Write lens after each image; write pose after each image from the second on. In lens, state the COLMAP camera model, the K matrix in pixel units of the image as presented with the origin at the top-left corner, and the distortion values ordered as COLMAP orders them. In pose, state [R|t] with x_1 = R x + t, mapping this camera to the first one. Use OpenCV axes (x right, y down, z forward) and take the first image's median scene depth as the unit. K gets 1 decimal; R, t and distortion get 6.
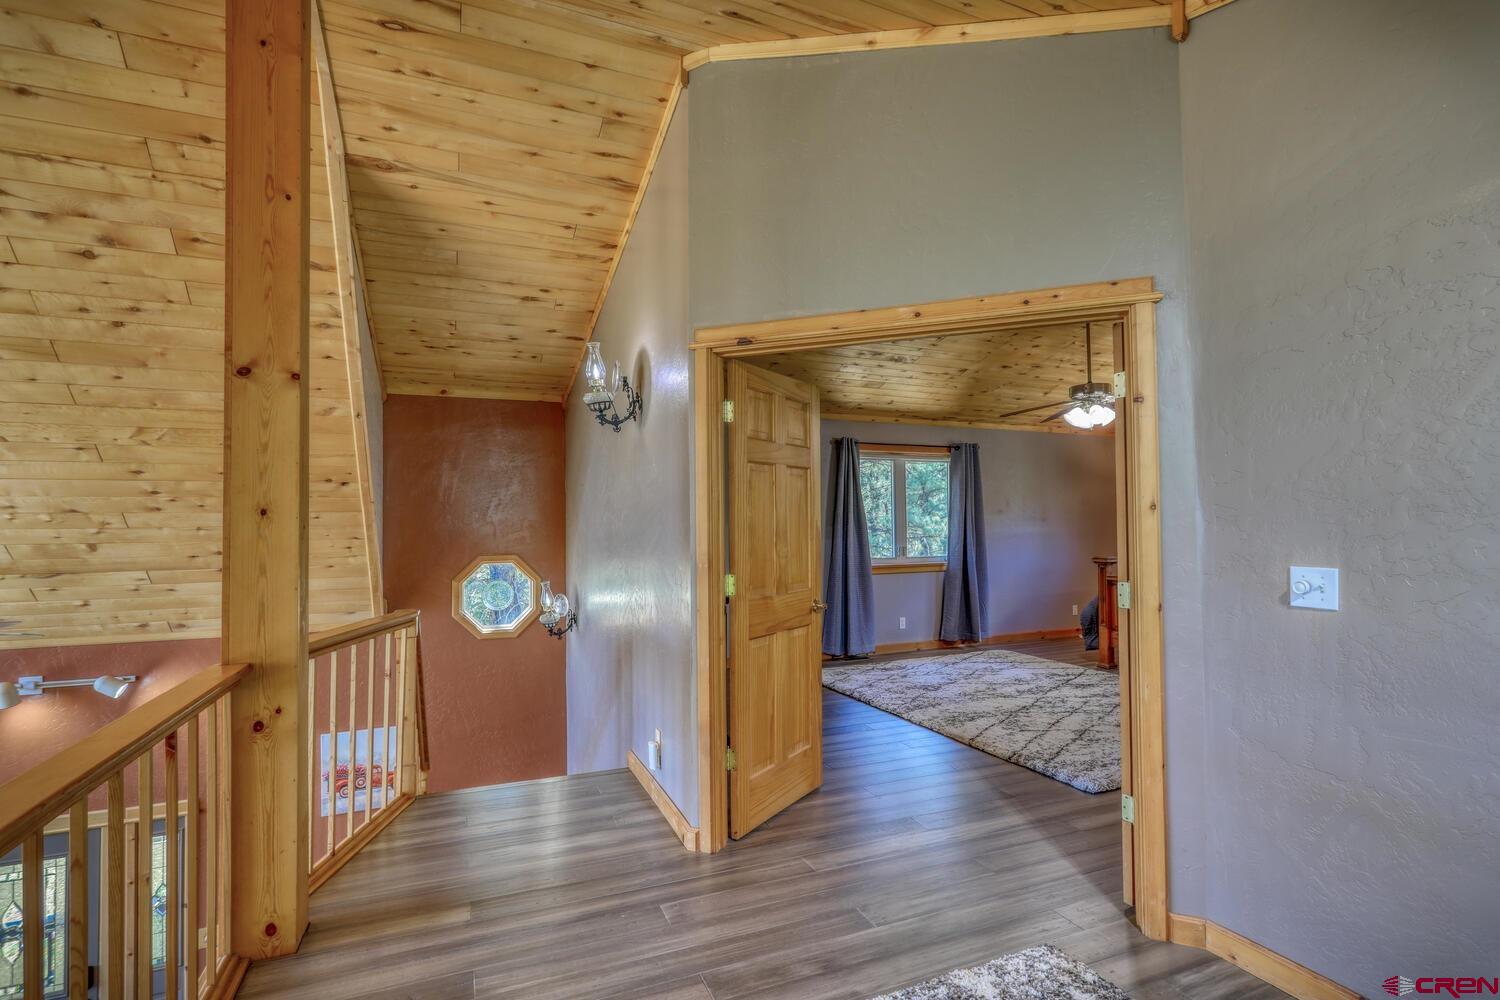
lens RADIAL K [[688.3, 0, 747.7], [0, 688.3, 508.6], [0, 0, 1]] dist [-0.004350, 0.001342]
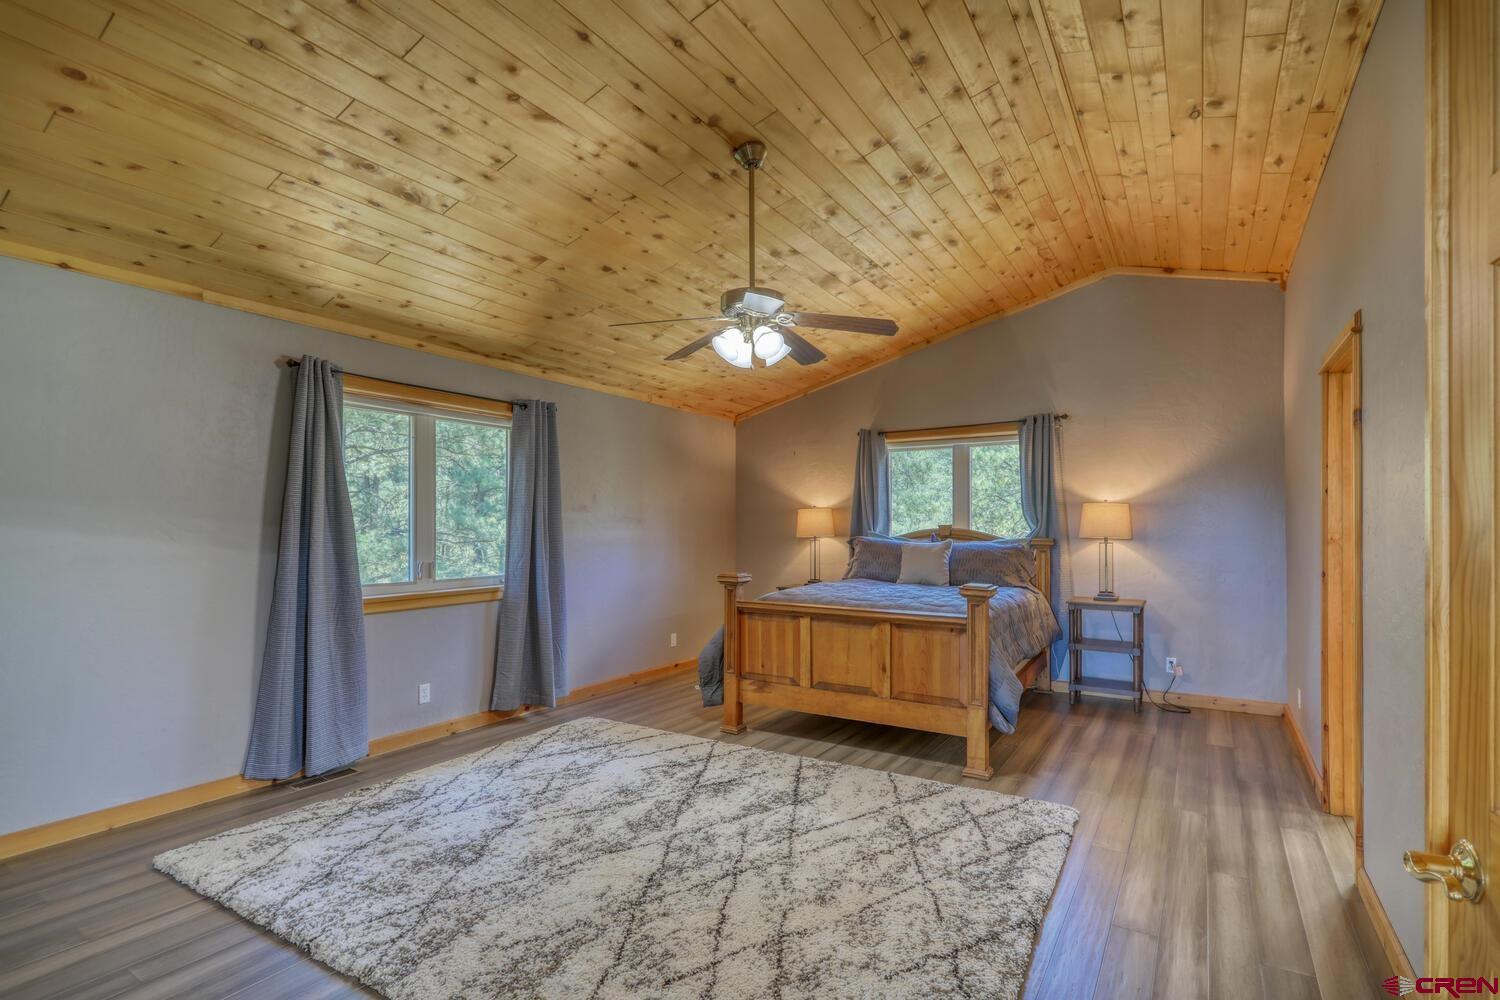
lens RADIAL K [[688.3, 0, 747.7], [0, 688.3, 508.6], [0, 0, 1]] dist [-0.004350, 0.001342]
pose [[0.812878, 0.019003, 0.582124, 0.113050], [-0.016620, 0.999817, -0.009430, 0.009983], [-0.582197, -0.002009, 0.813045, 0.392571]]
